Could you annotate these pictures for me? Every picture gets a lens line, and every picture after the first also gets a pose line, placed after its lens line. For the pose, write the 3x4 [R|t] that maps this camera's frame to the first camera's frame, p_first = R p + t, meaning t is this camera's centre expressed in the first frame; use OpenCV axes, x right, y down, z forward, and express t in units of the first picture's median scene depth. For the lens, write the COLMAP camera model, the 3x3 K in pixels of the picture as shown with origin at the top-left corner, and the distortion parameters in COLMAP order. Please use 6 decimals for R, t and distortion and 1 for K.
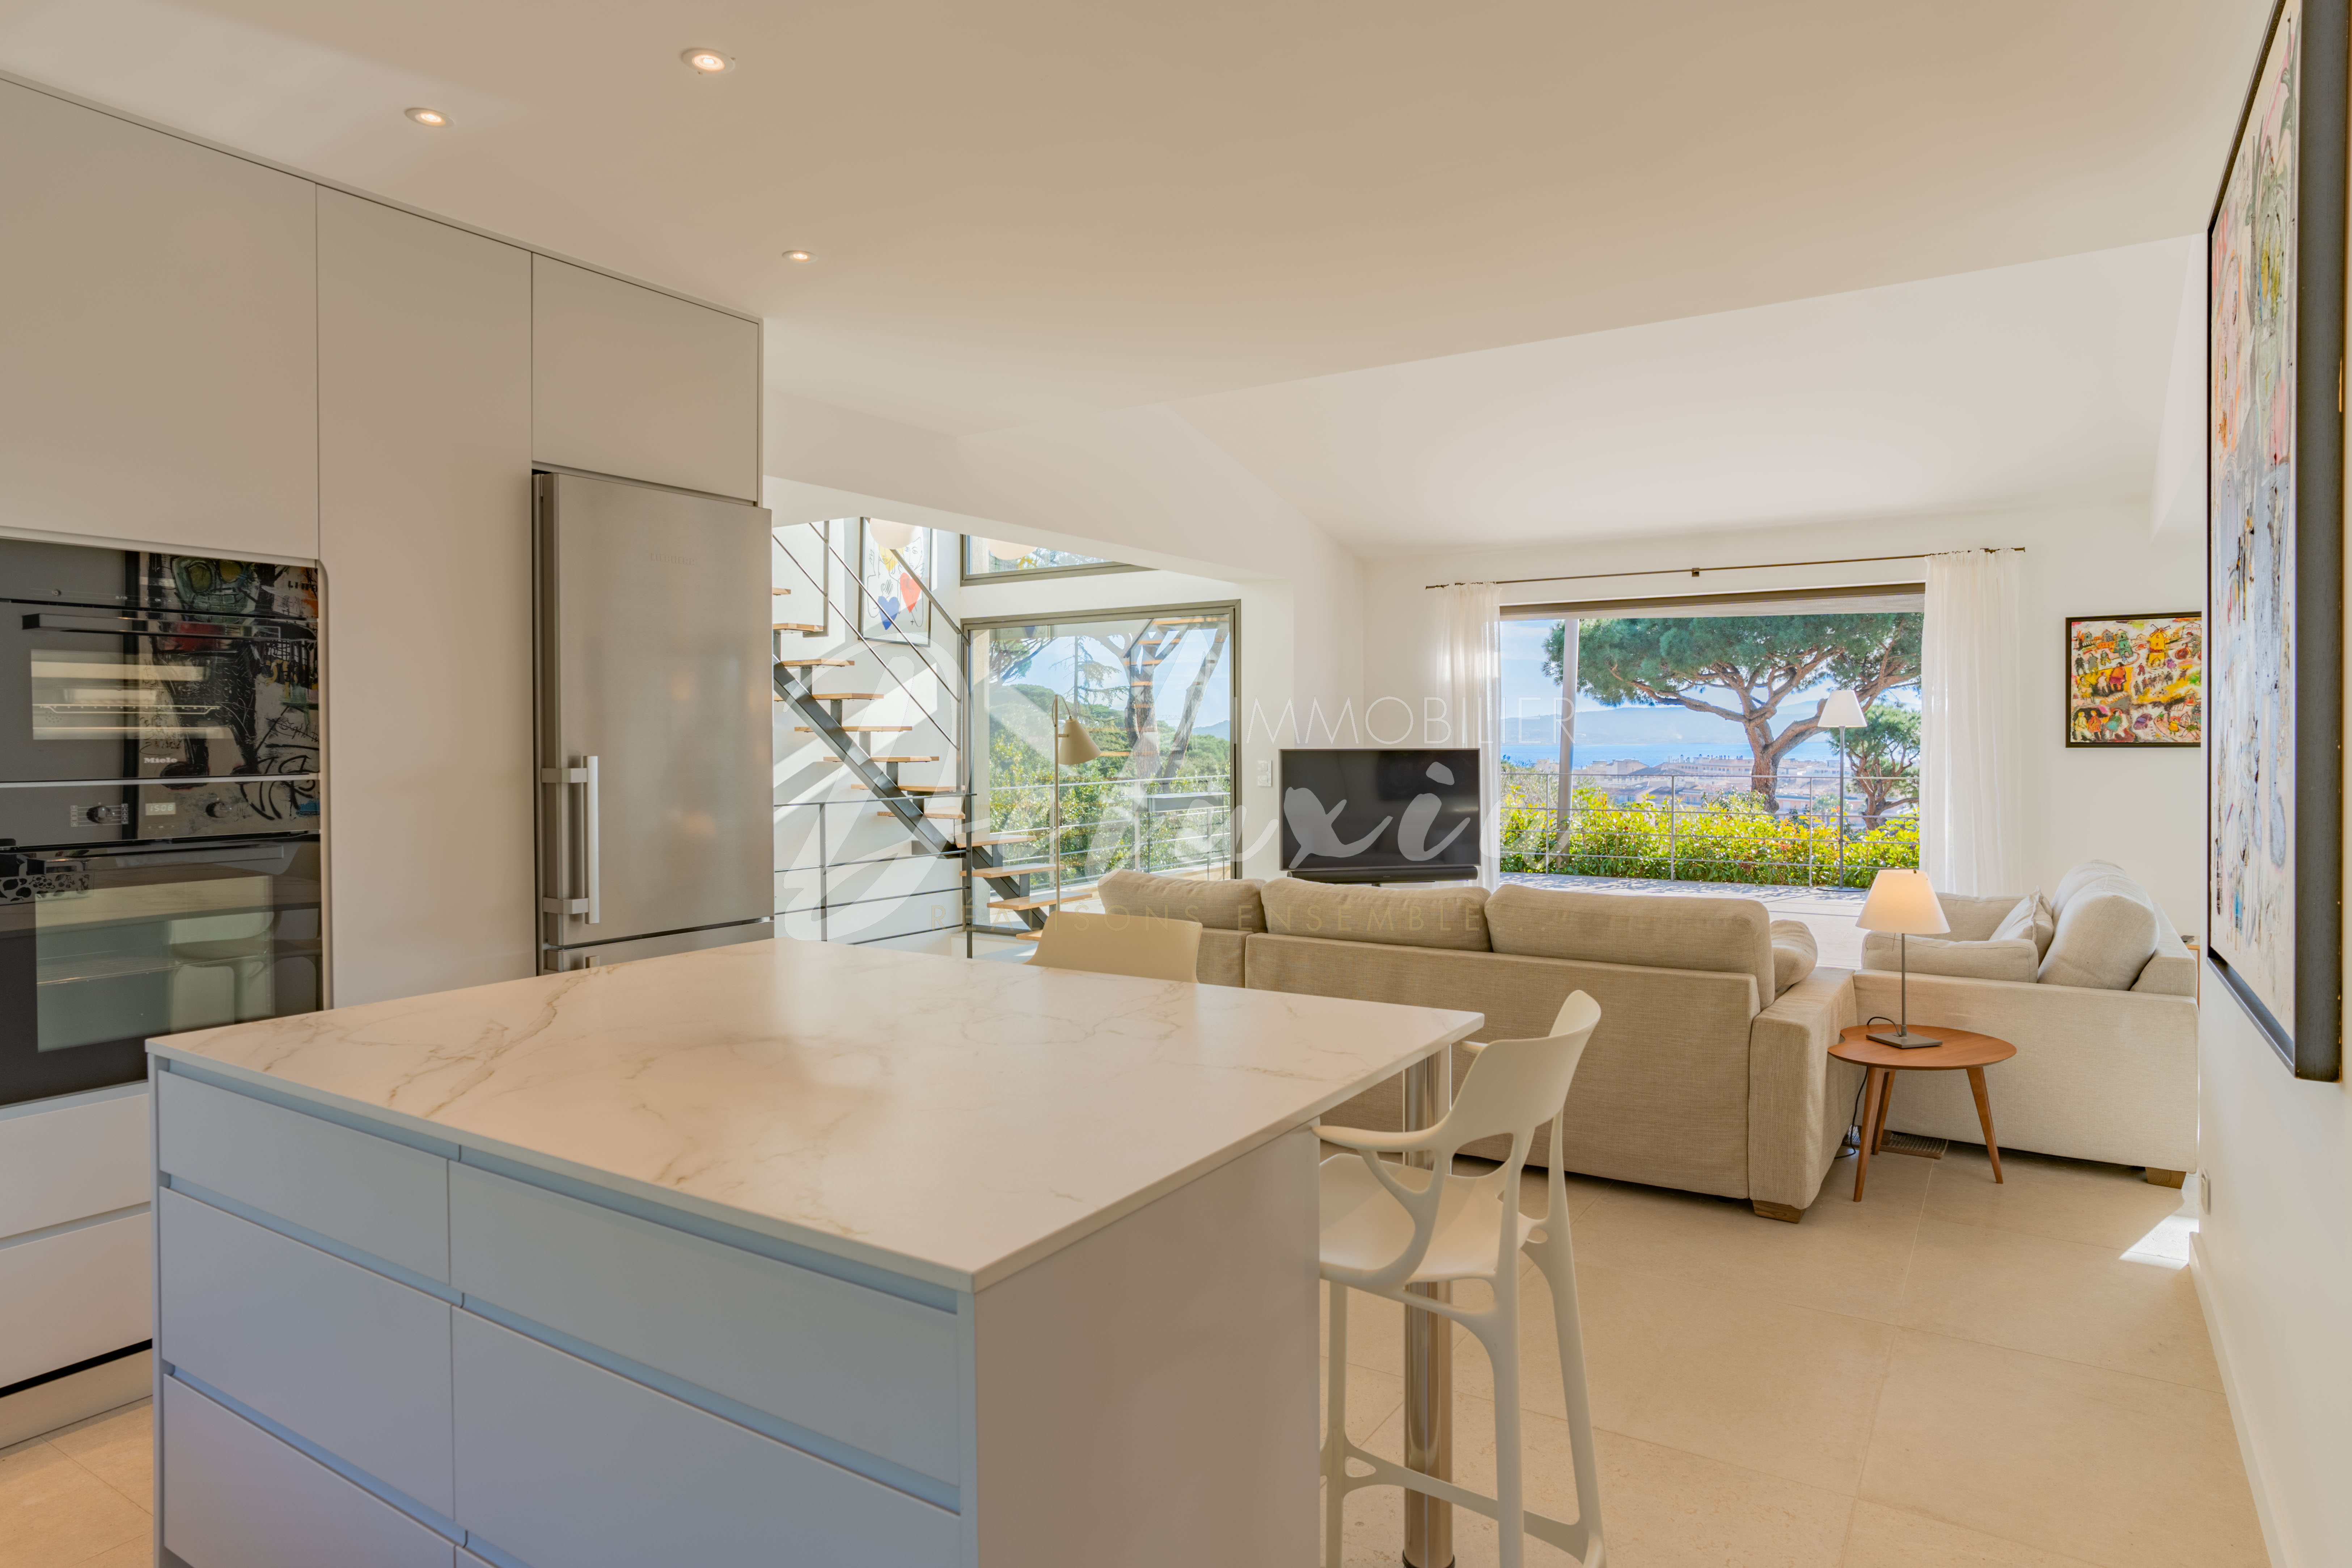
lens RADIAL K [[1362.7, 0, 1170.3], [0, 1362.7, 773.2], [0, 0, 1]] dist [-0.002360, 0.002204]
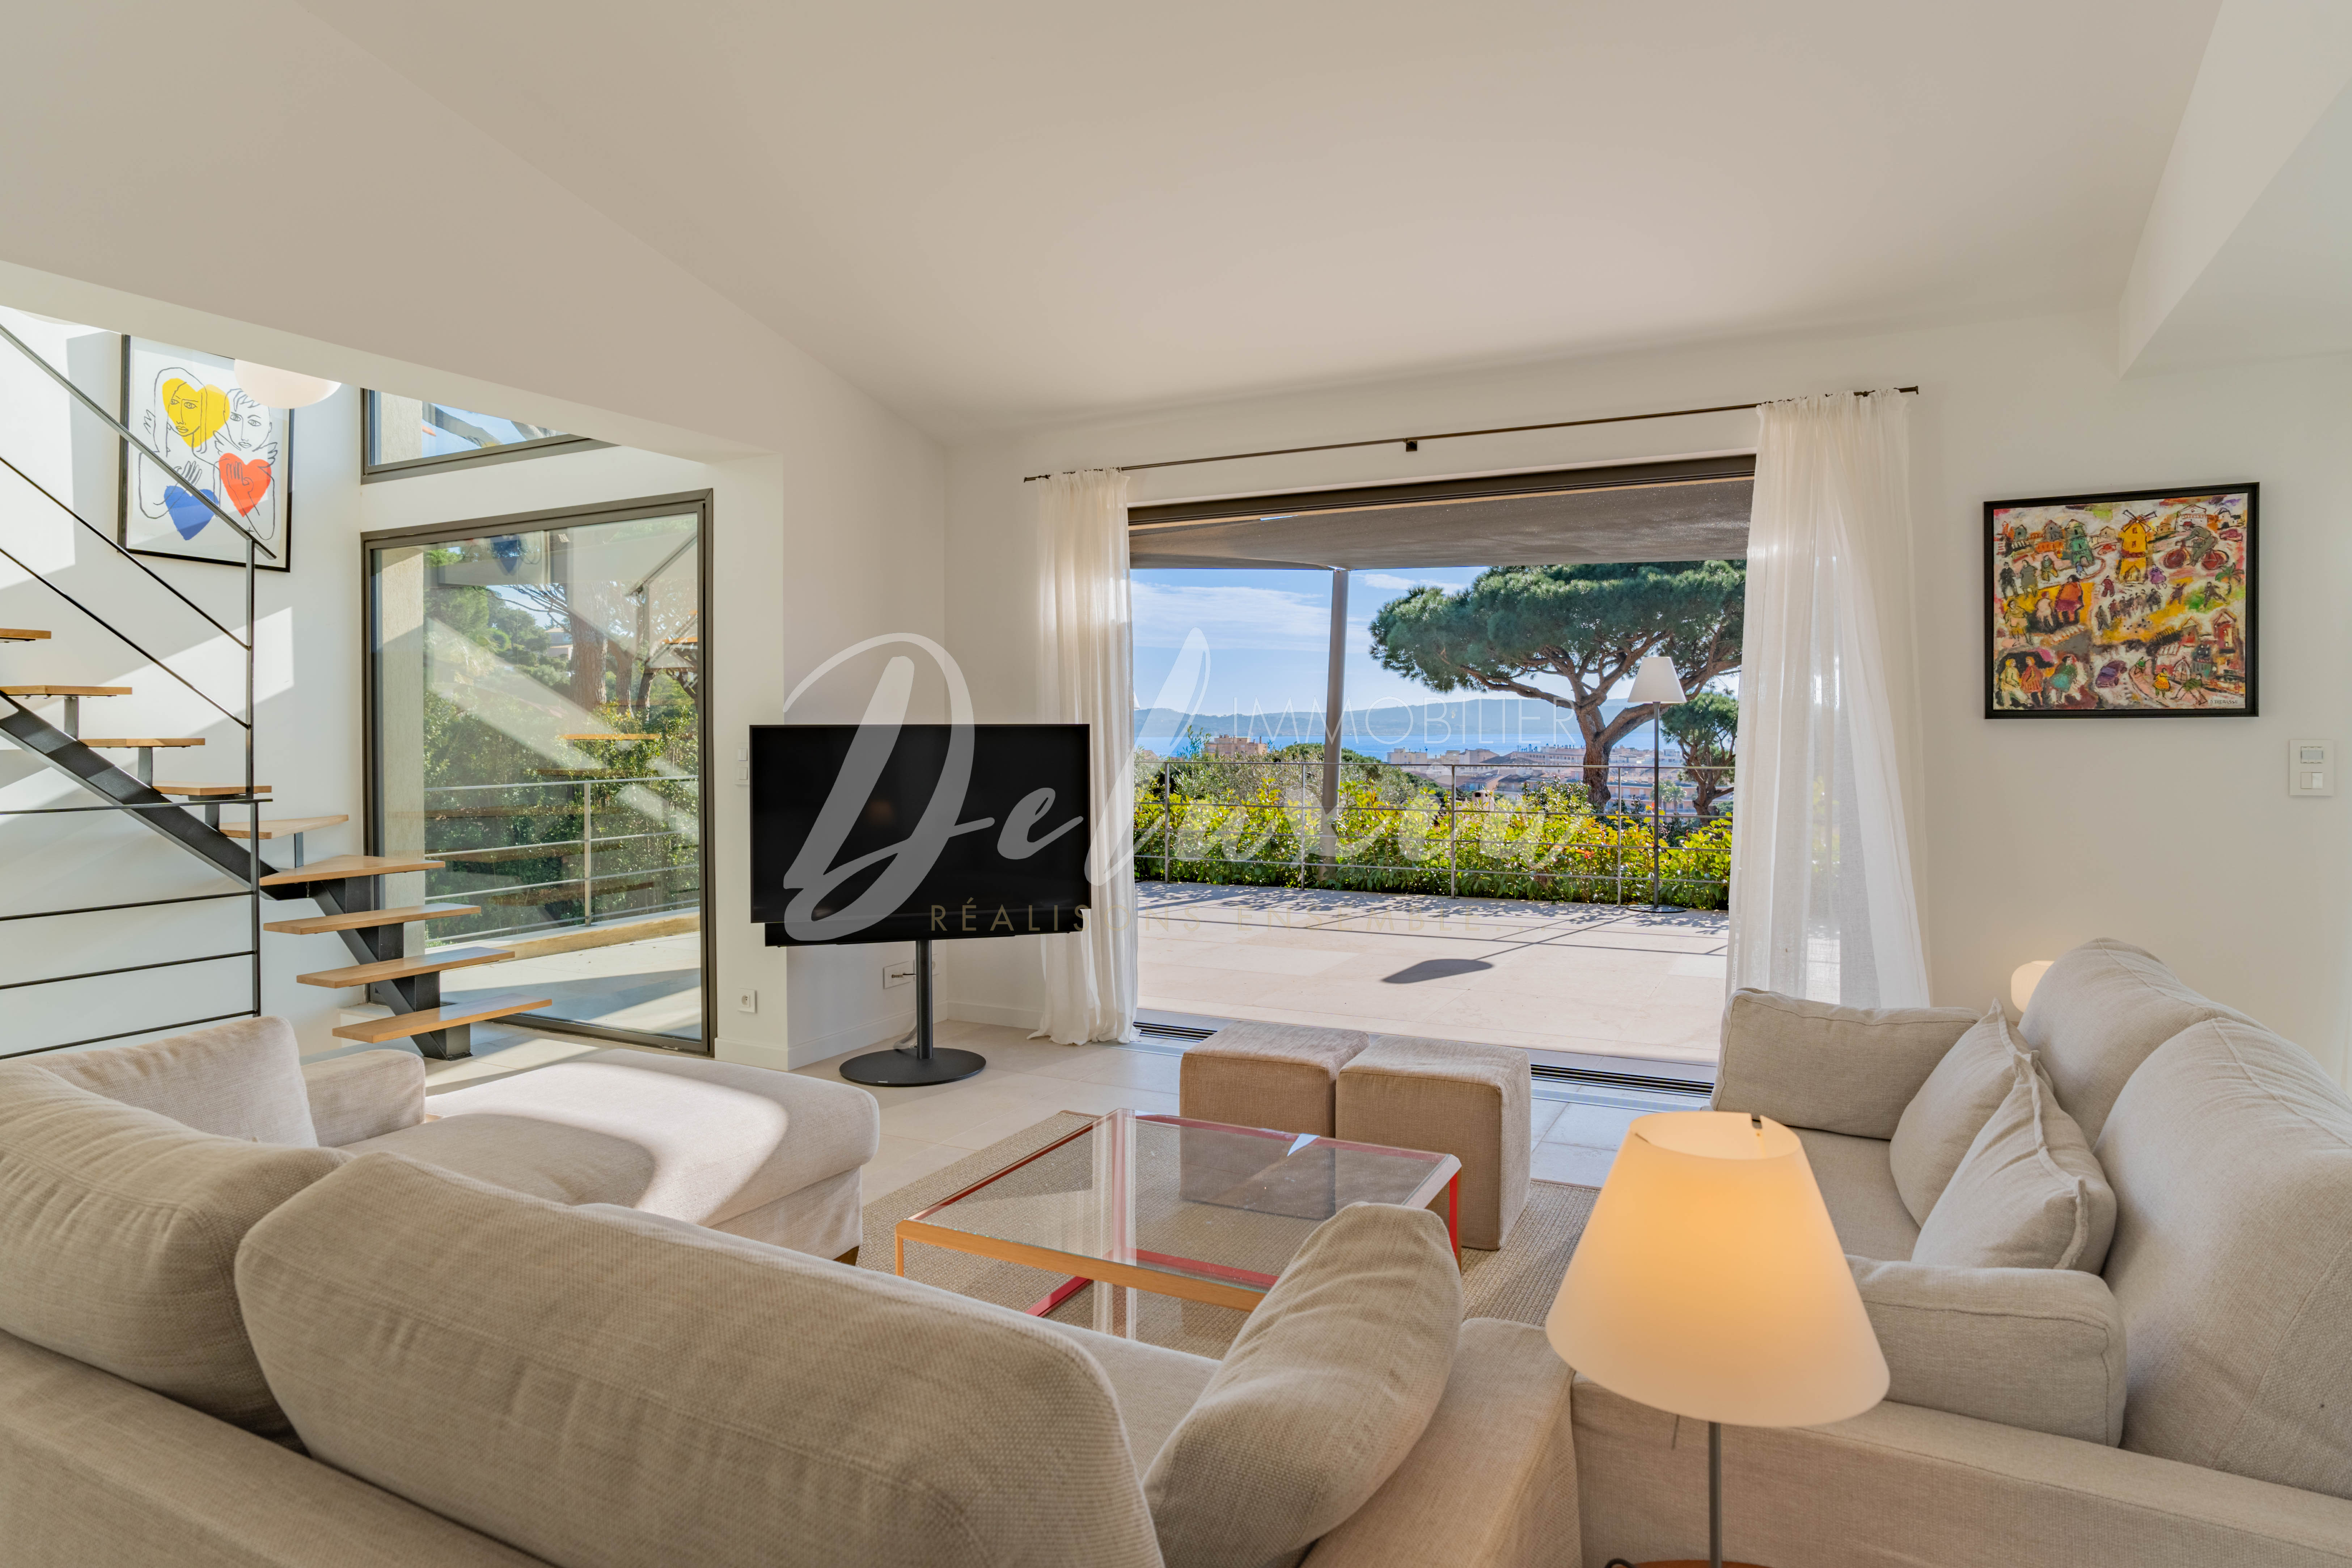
lens RADIAL K [[1362.7, 0, 1161.0], [0, 1362.7, 742.6], [0, 0, 1]] dist [-0.002360, 0.002204]
pose [[0.995374, -0.001441, 0.096062, 0.209895], [0.002877, 0.999886, -0.014813, -0.000416], [-0.096030, 0.015020, 0.995265, 0.385773]]
